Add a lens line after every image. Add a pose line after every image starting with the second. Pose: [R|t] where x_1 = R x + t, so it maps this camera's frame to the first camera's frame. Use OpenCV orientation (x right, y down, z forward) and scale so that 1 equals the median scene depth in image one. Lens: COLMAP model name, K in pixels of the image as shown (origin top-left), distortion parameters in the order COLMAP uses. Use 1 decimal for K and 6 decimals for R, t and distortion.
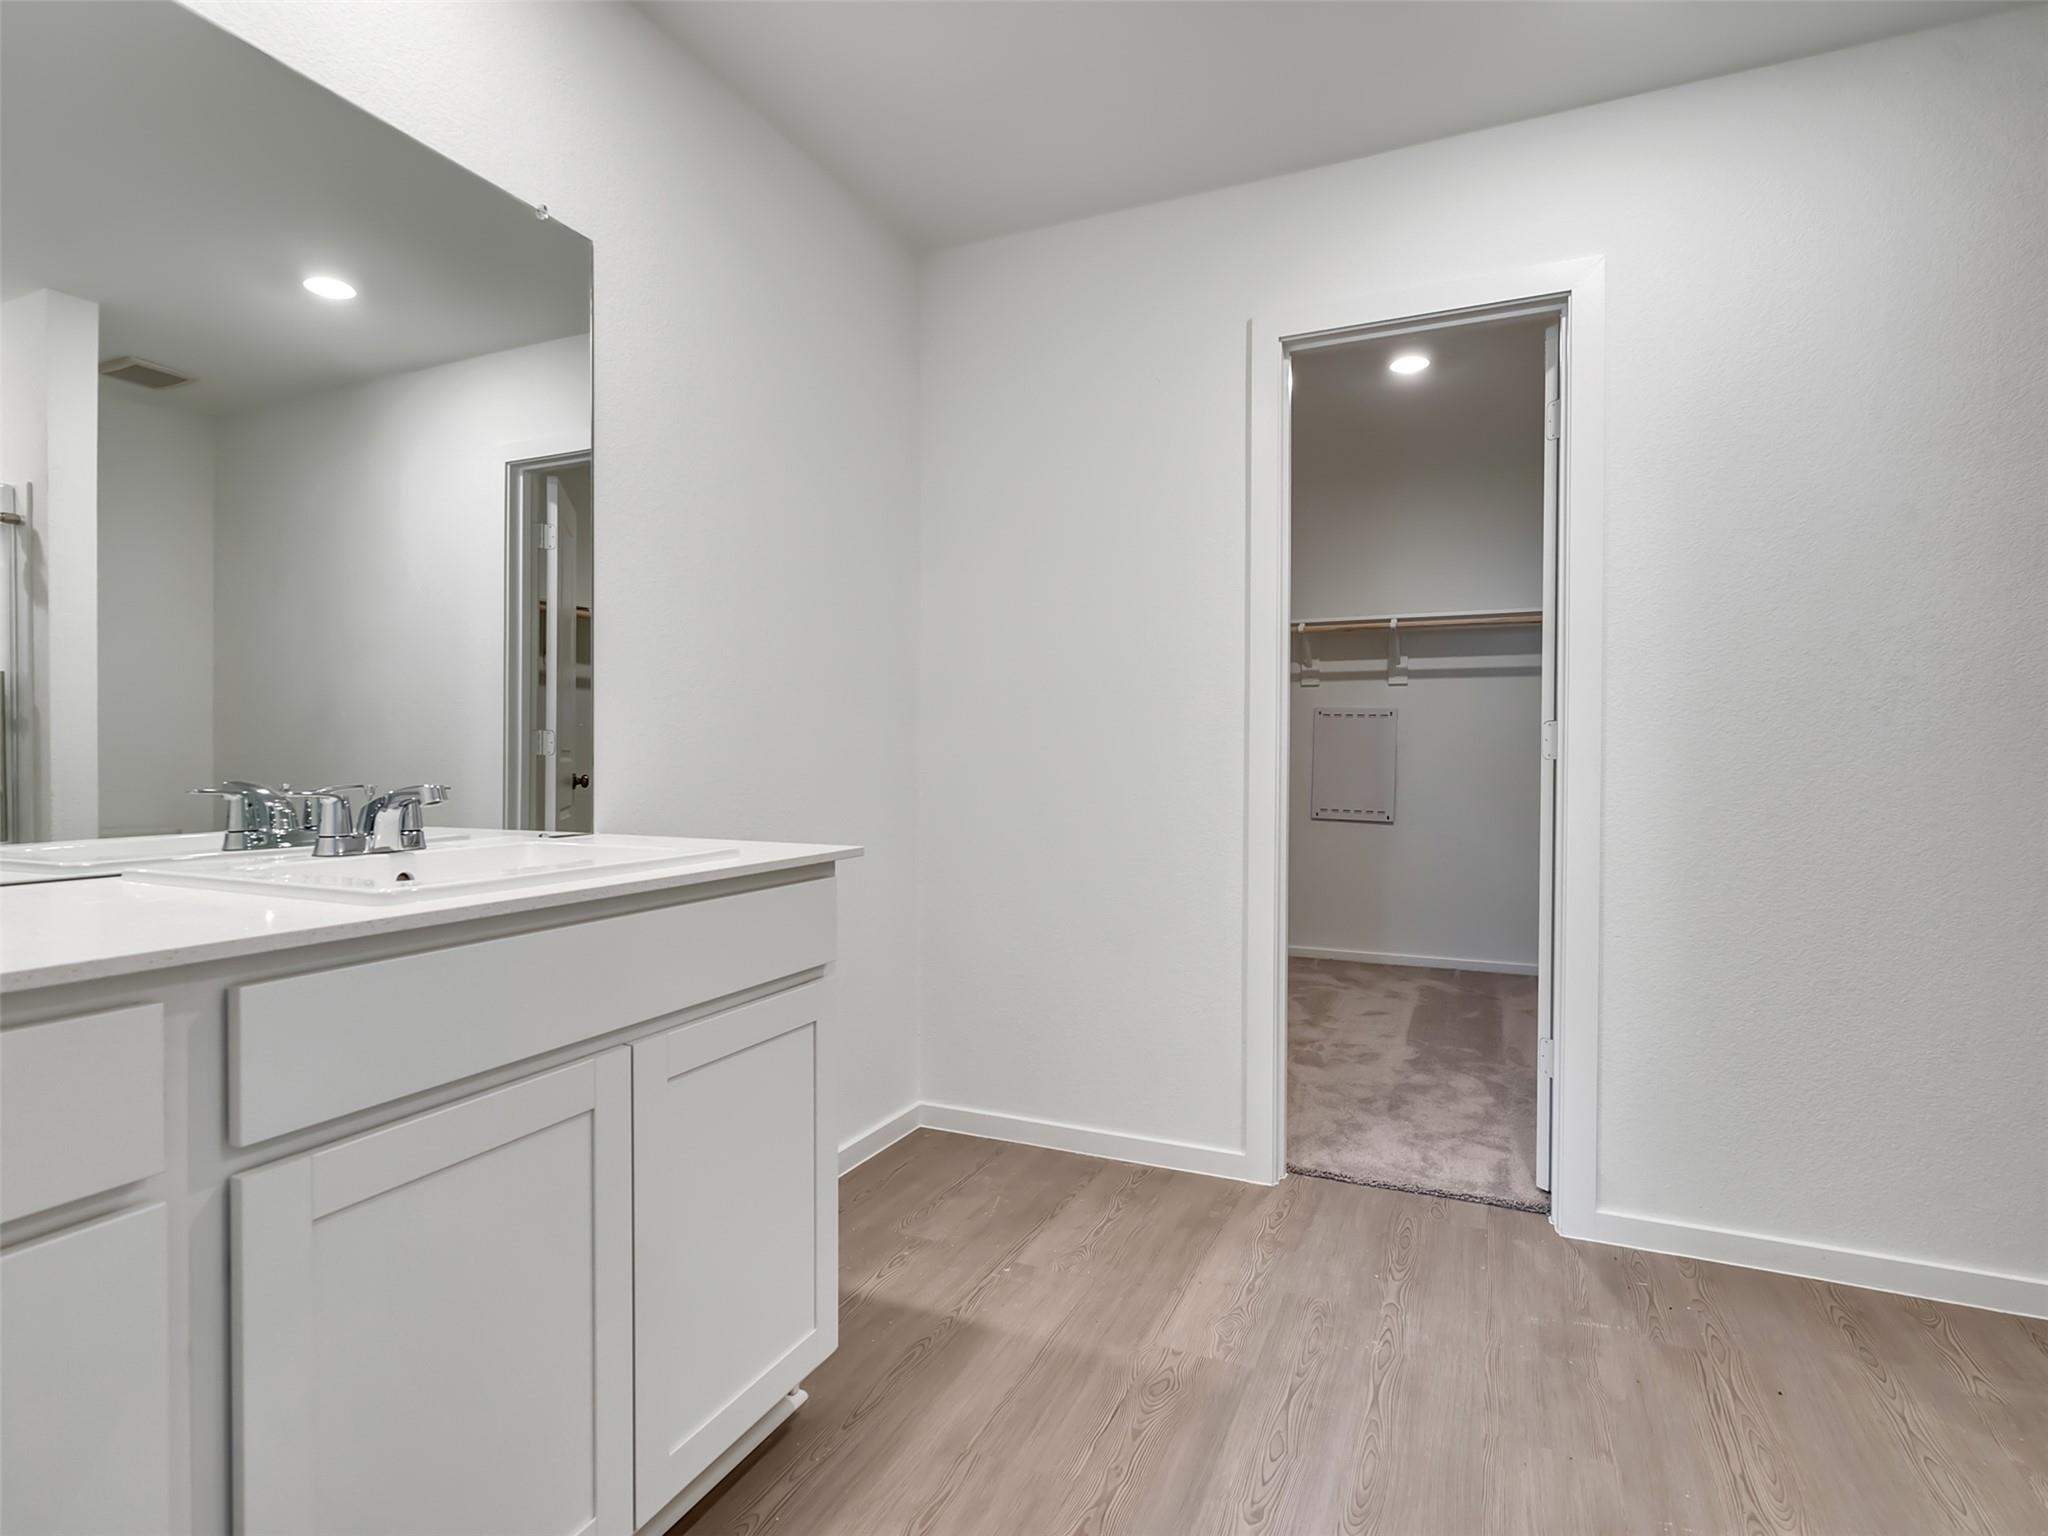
lens RADIAL K [[1045.0, 0, 1014.1], [0, 1045.0, 766.2], [0, 0, 1]] dist [-0.007599, 0.000833]
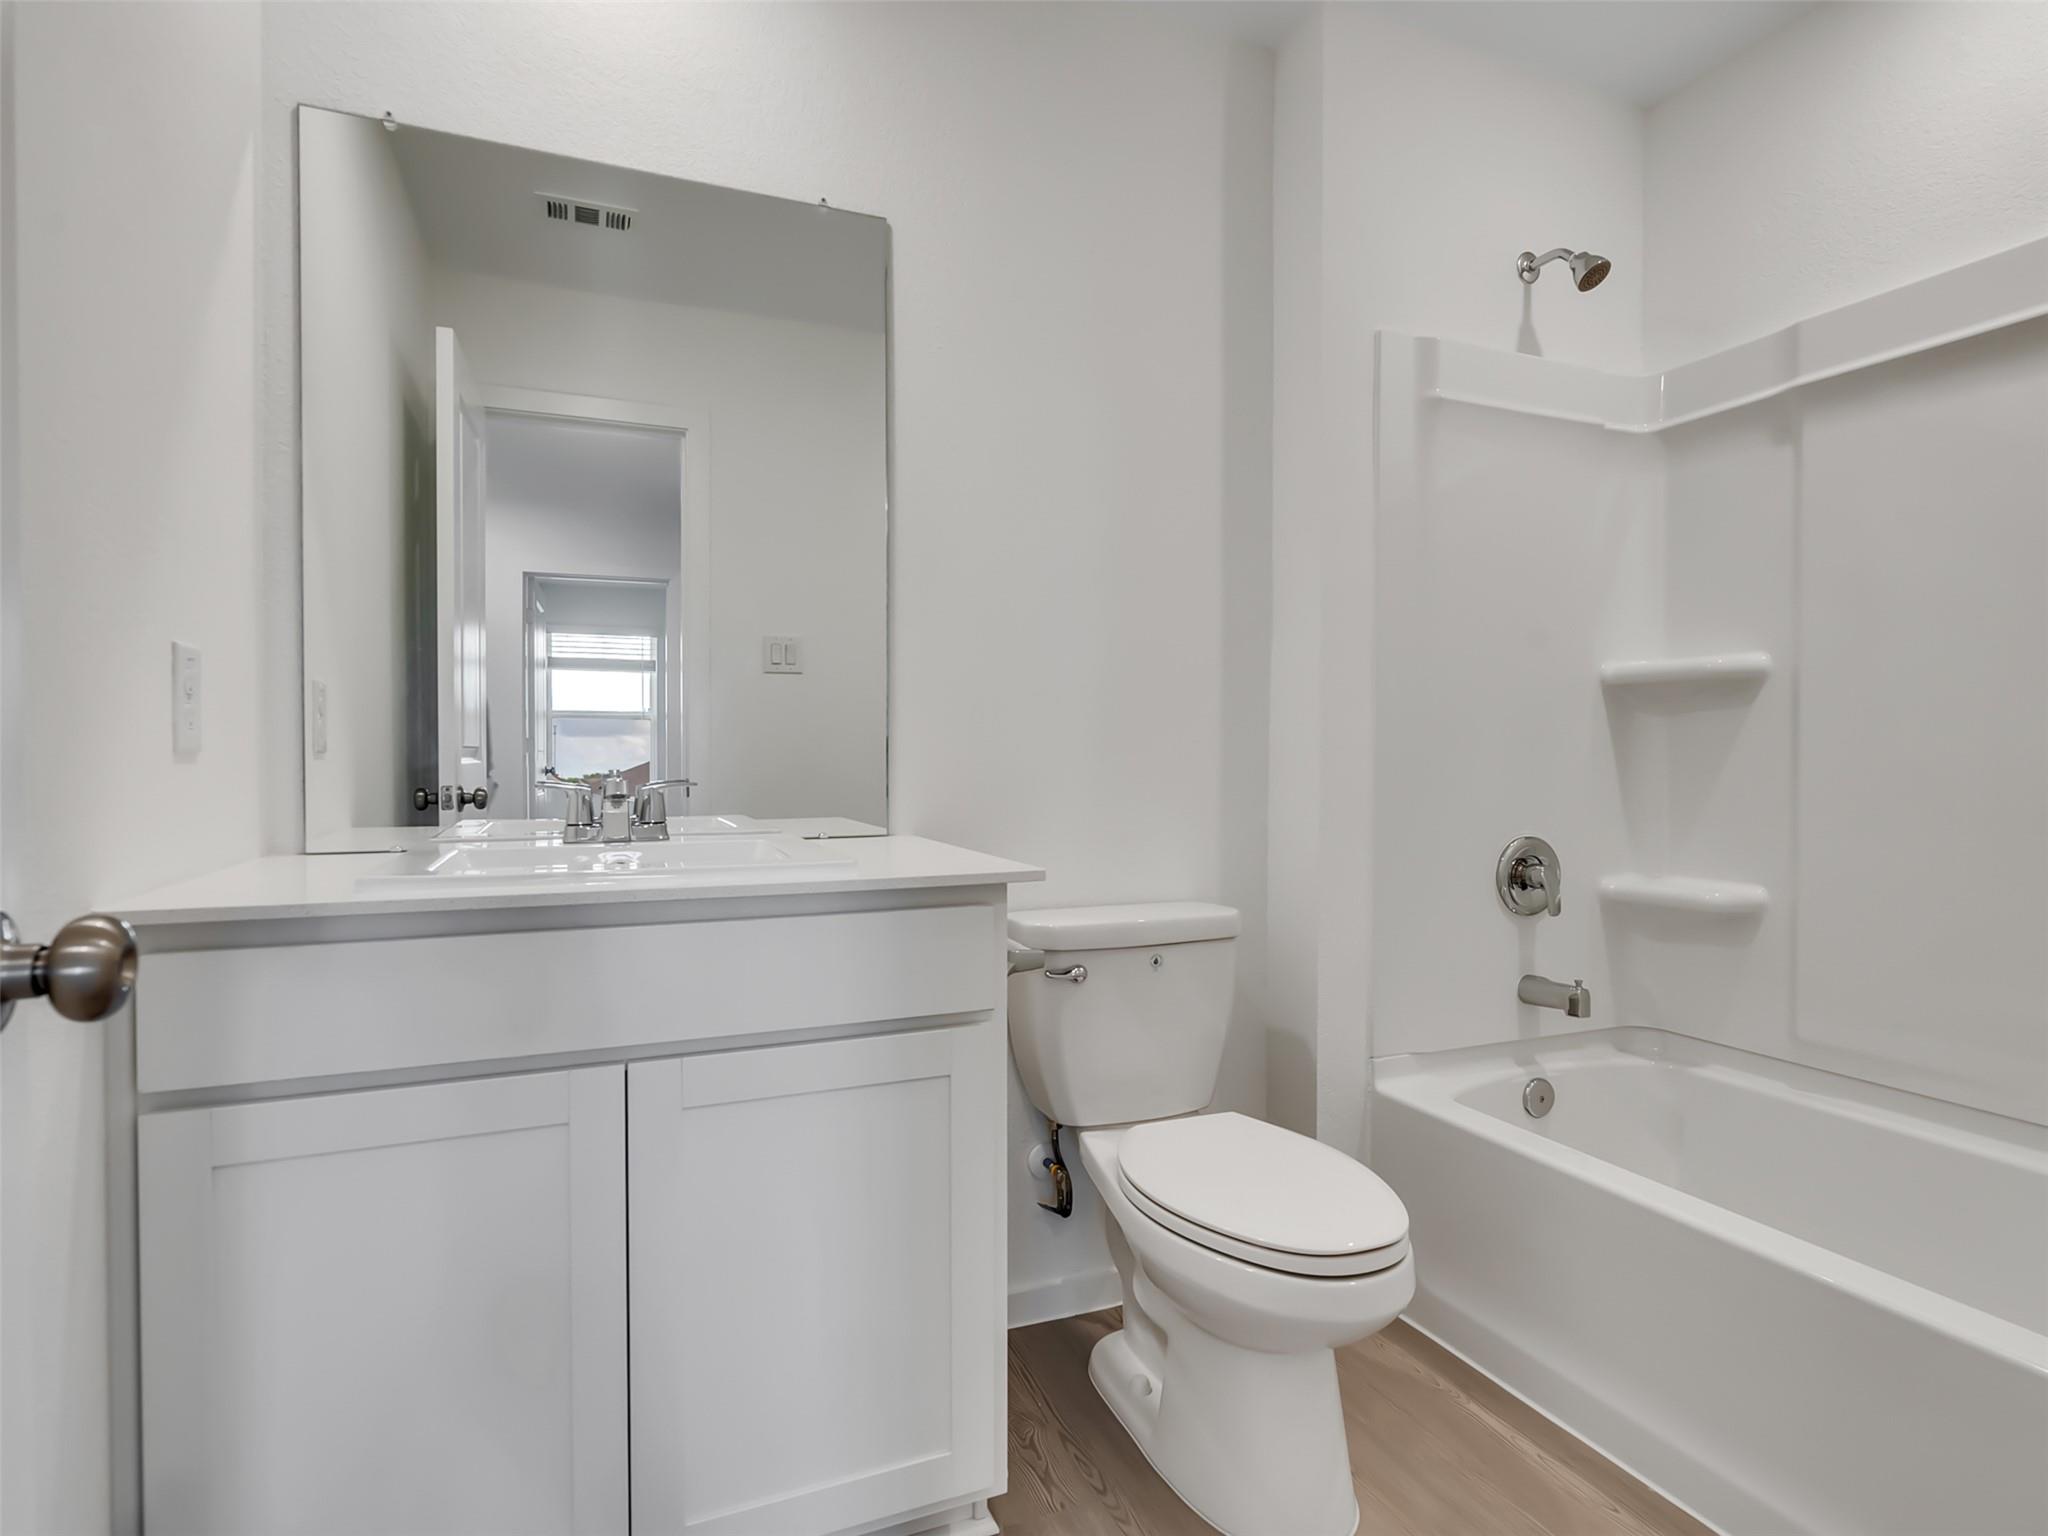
lens RADIAL K [[1045.0, 0, 1014.1], [0, 1045.0, 766.2], [0, 0, 1]] dist [-0.007599, 0.000833]
pose [[0.748499, 0.025403, -0.662649, 0.406670], [-0.016773, 0.999672, 0.019377, -0.018749], [0.662923, -0.003389, 0.748680, 0.422742]]
